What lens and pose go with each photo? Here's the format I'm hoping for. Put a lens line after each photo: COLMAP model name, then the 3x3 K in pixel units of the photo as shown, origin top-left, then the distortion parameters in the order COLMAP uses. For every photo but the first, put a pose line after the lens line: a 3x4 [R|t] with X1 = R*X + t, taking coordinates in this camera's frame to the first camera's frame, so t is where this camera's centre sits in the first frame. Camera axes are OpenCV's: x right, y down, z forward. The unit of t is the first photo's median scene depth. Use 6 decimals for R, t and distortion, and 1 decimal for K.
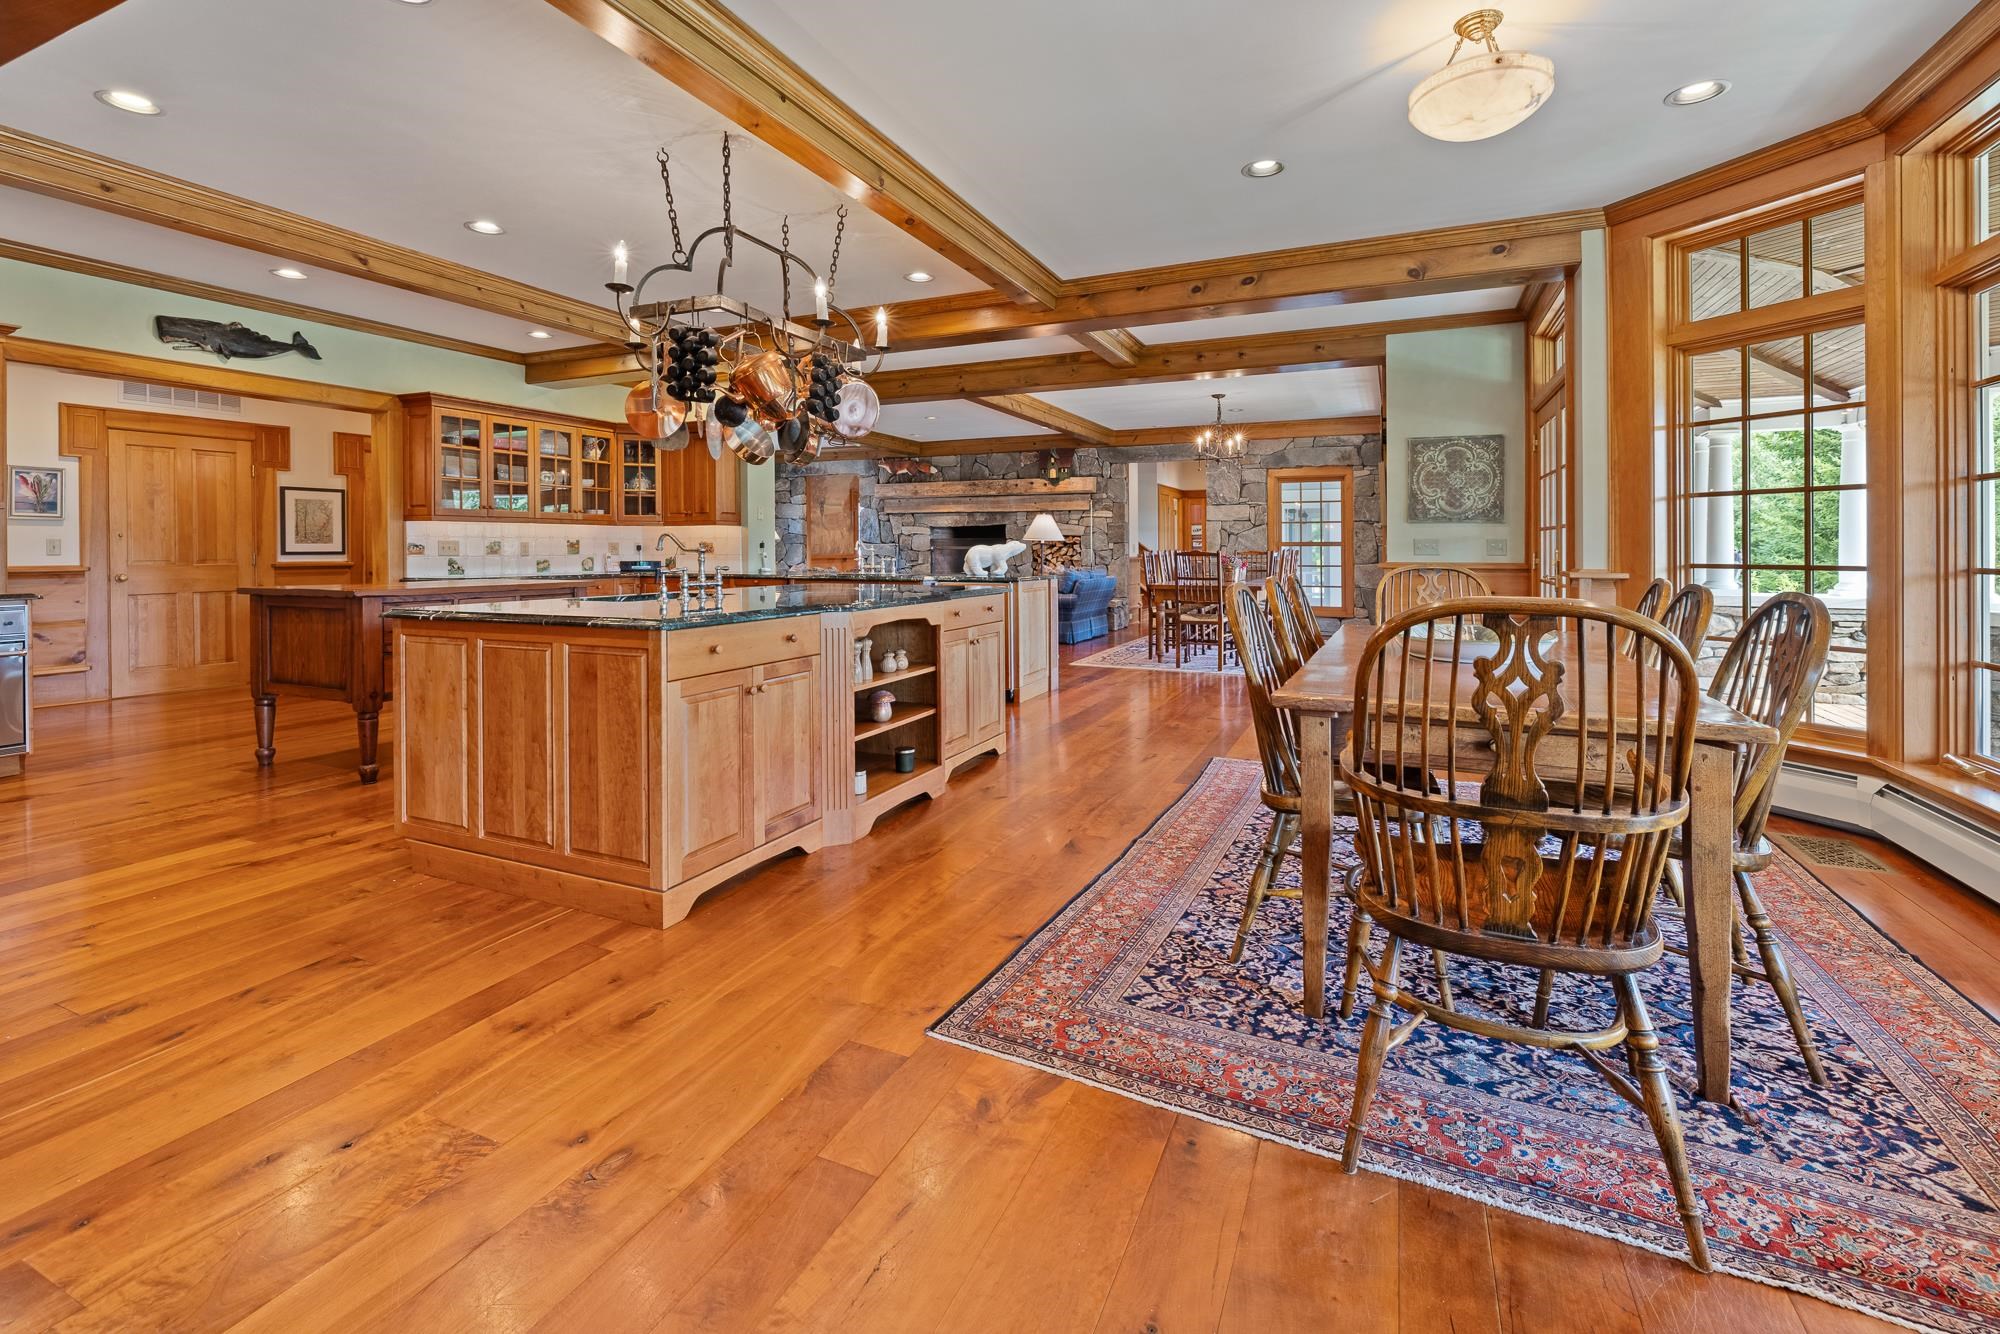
lens RADIAL K [[886.3, 0, 993.8], [0, 886.3, 545.5], [0, 0, 1]] dist [-0.000010, -0.000159]
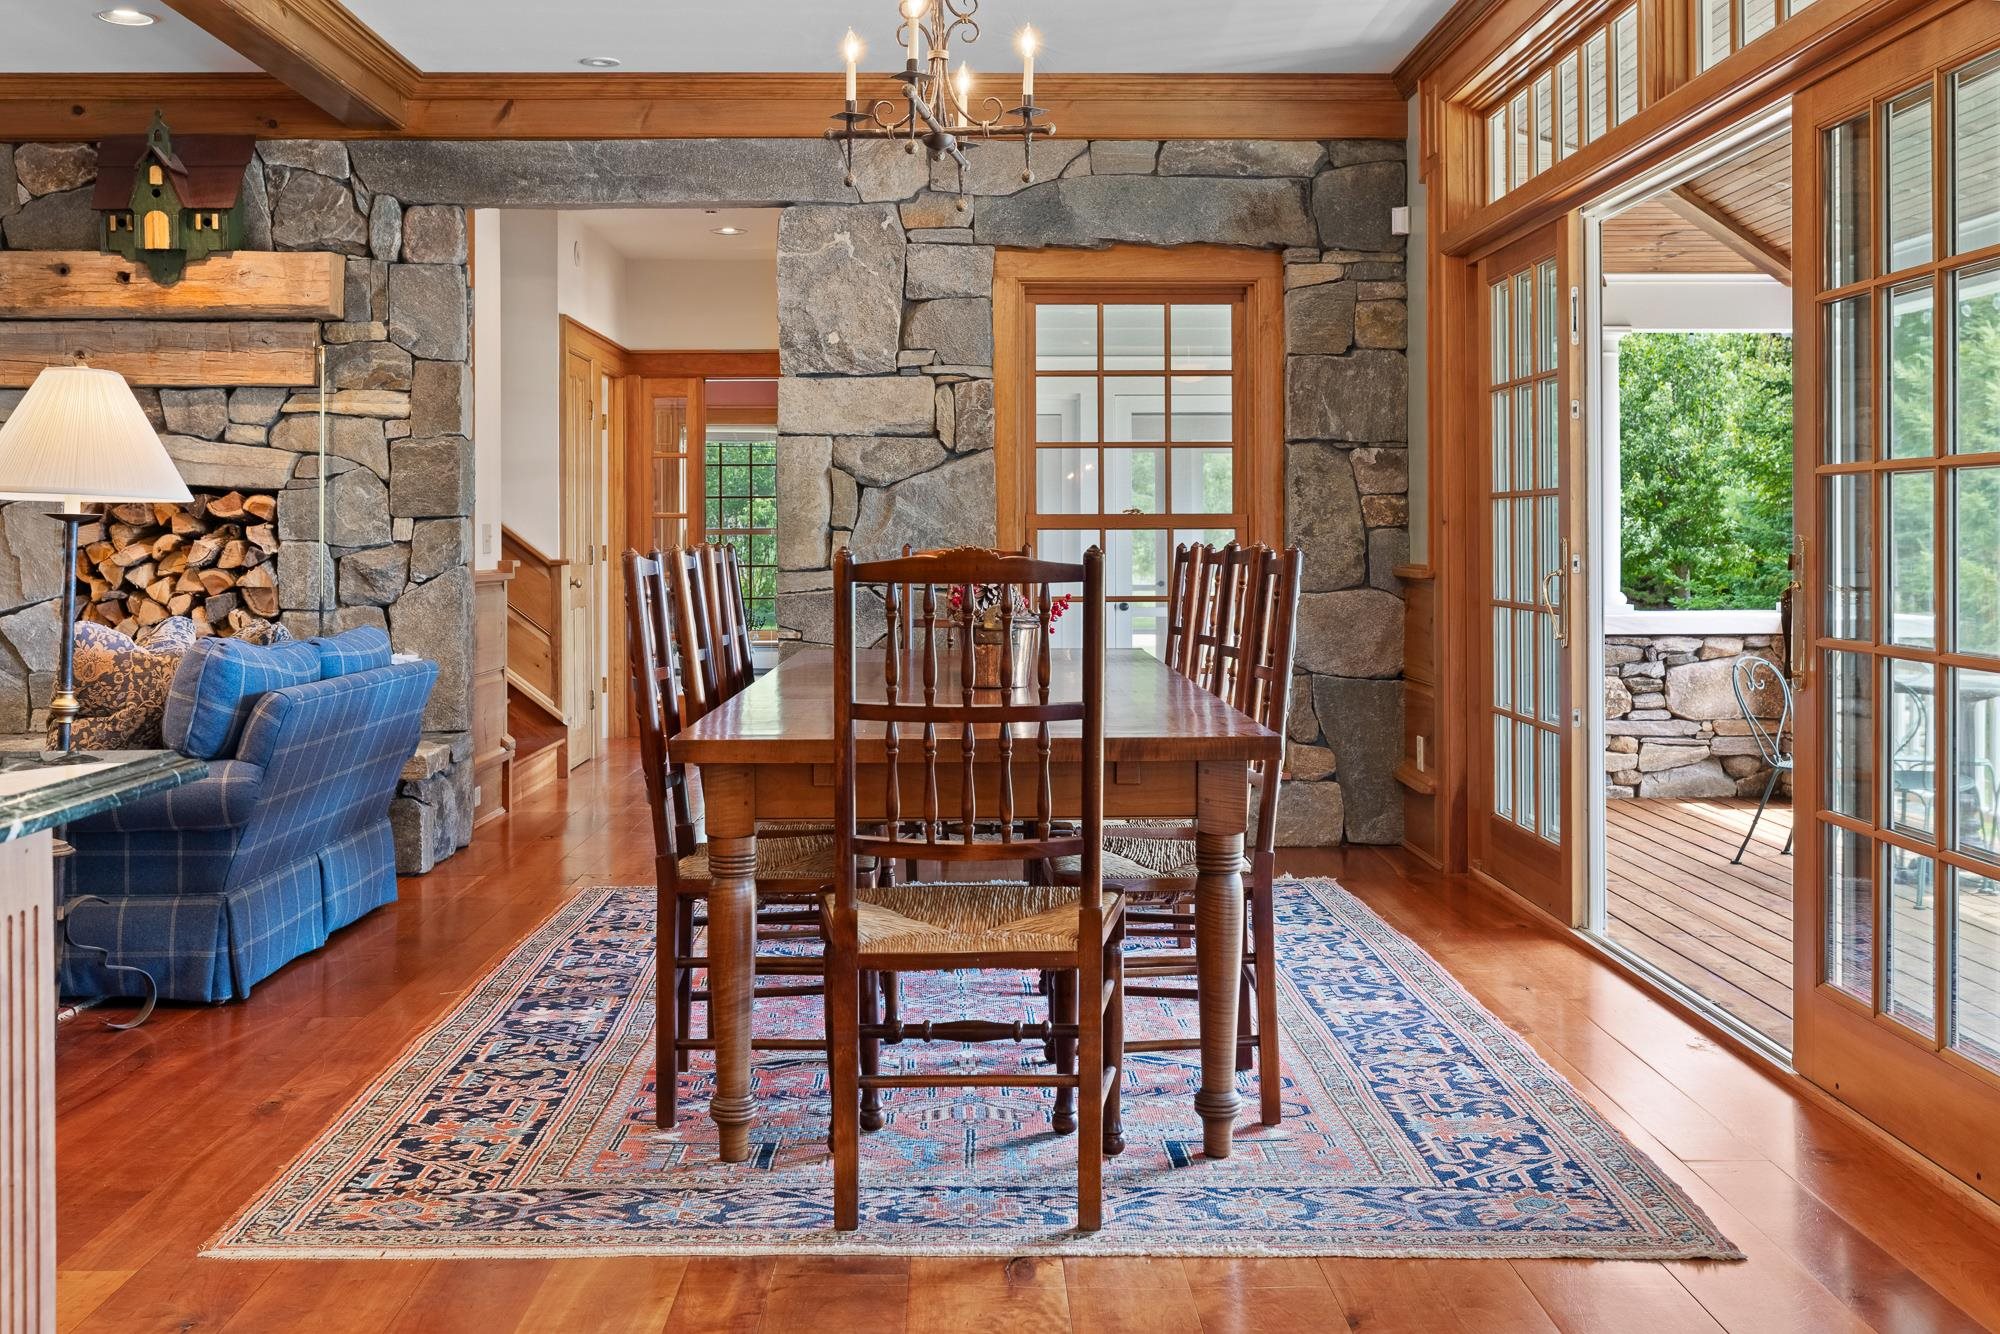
lens RADIAL K [[1959.8, 0, 992.7], [0, 1959.8, 499.3], [0, 0, 1]] dist [-0.007699, 0.002617]
pose [[0.901297, 0.005148, 0.433172, 0.109038], [0.001765, 0.999877, -0.015555, 0.002206], [-0.433199, 0.014784, 0.901177, 1.107006]]
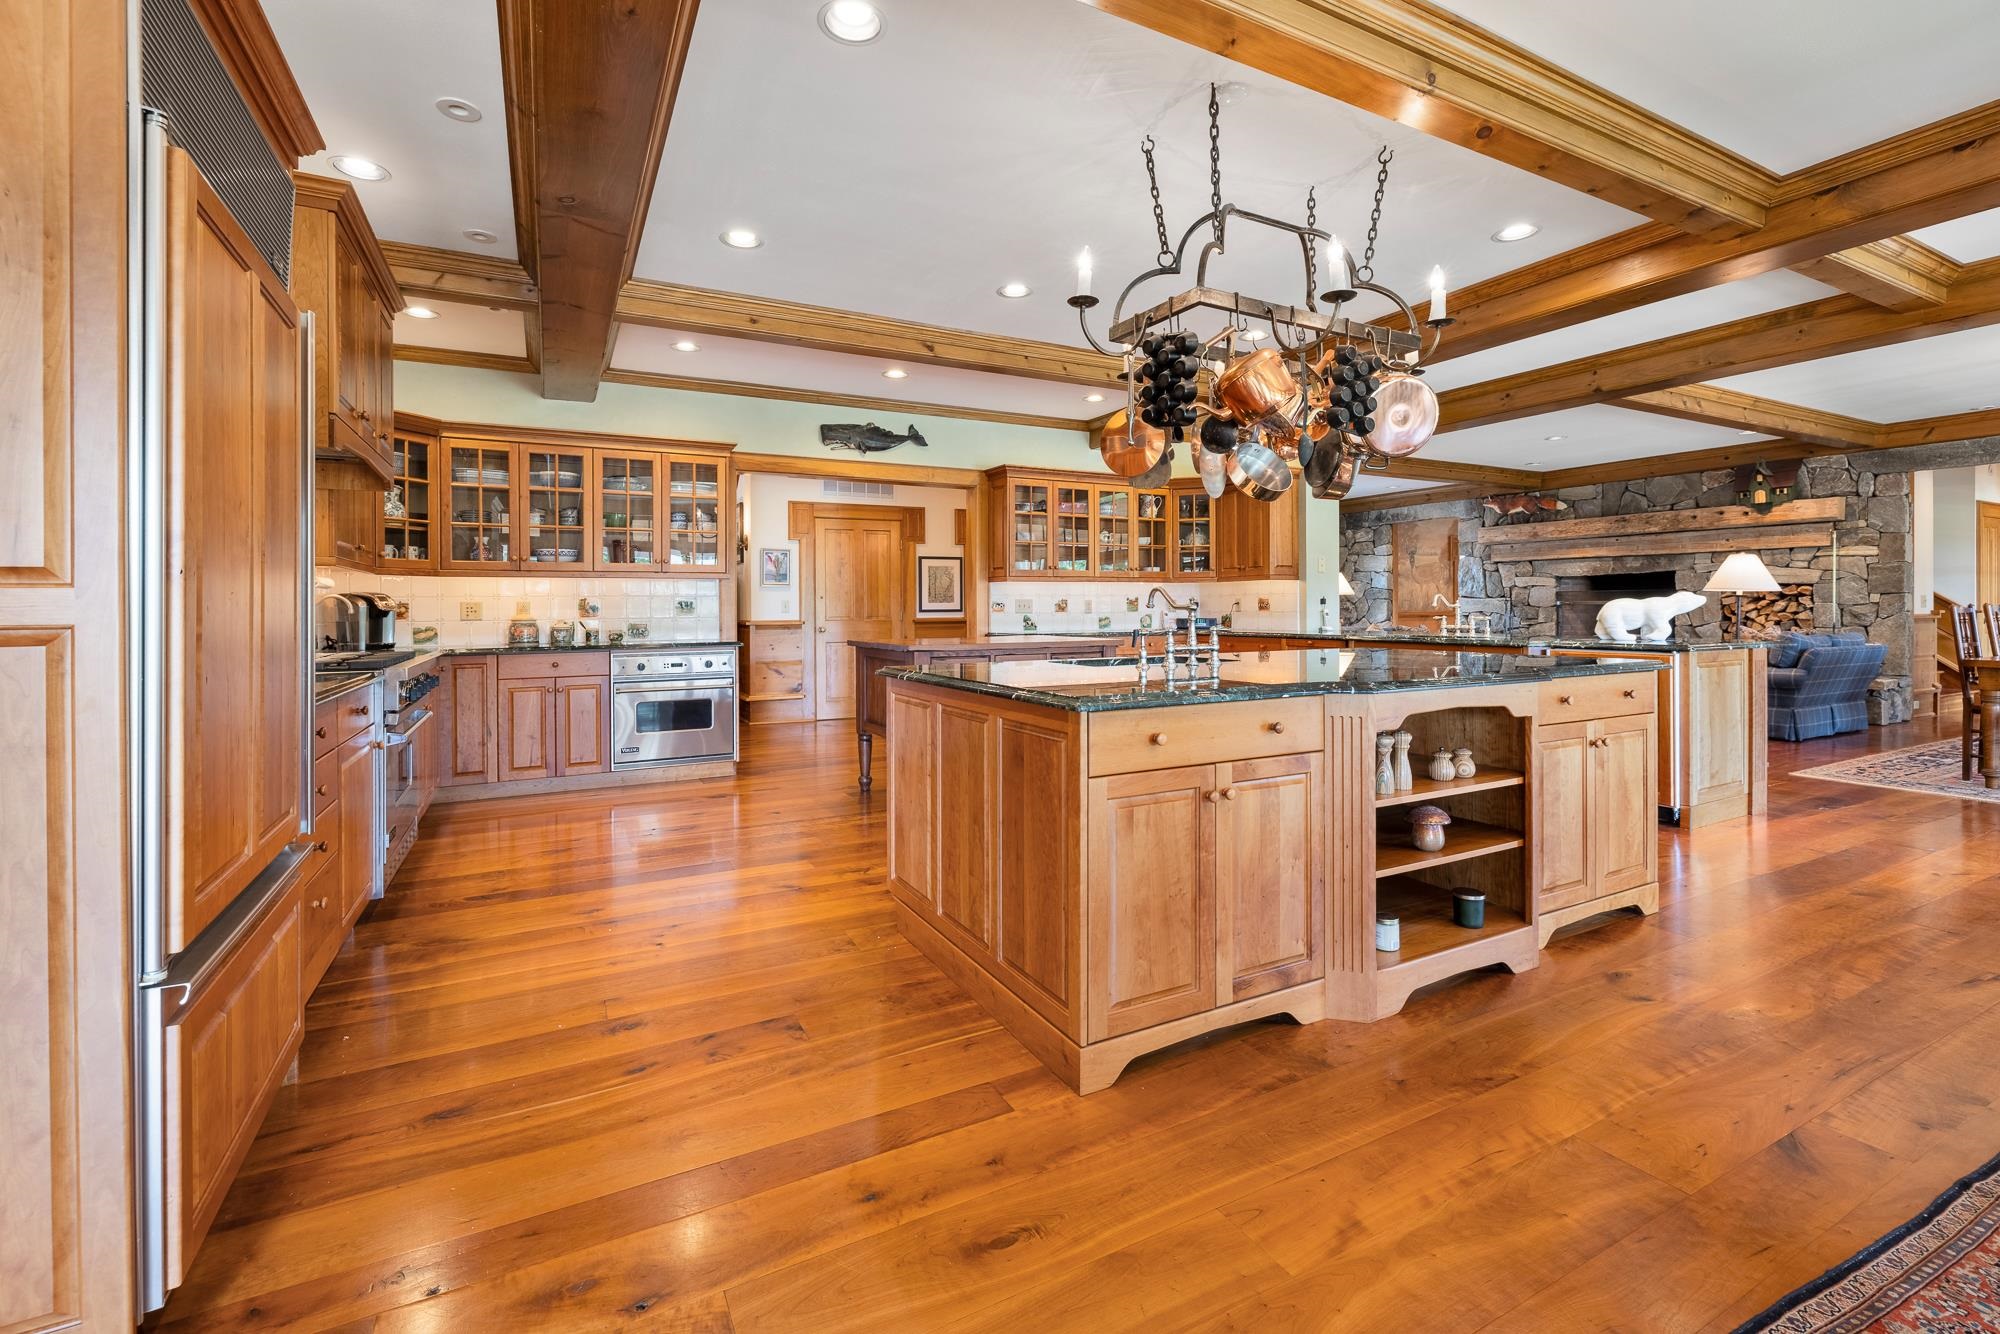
lens RADIAL K [[858.0, 0, 996.3], [0, 858.0, 619.3], [0, 0, 1]] dist [-0.000380, -0.000657]
pose [[0.788991, 0.004747, -0.614387, 0.016517], [0.007583, 0.999819, 0.017462, 0.000906], [0.614359, -0.018436, 0.788812, 0.206822]]
